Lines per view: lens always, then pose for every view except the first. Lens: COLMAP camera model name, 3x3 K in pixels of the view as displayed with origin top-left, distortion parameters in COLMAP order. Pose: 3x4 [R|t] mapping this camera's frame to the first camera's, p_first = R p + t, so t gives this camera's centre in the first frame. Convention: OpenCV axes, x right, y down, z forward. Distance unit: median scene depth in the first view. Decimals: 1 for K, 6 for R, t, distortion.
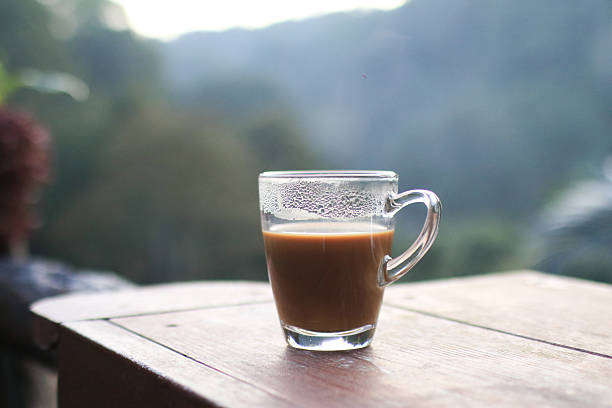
lens RADIAL K [[1004.1, 0, 308.0], [0, 1004.1, 204.8], [0, 0, 1]] dist [-0.092600, 0.000000]
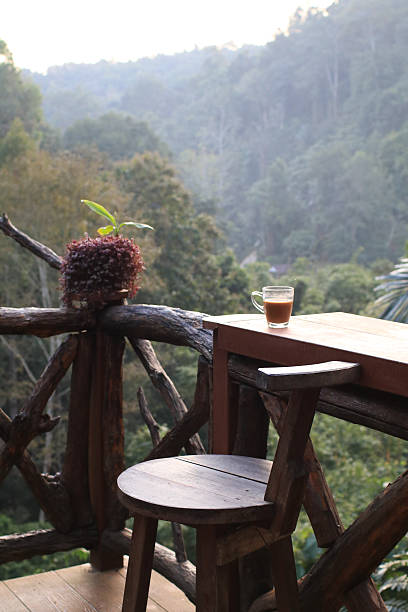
lens RADIAL K [[1004.1, 0, 202.8], [0, 1004.1, 307.8], [0, 0, 1]] dist [-0.092600, 0.000000]
pose [[0.999503, 0.011929, 0.029179, -0.498561], [-0.013793, 0.997822, 0.064505, -0.230507], [-0.028346, -0.064876, 0.997491, -3.464806]]
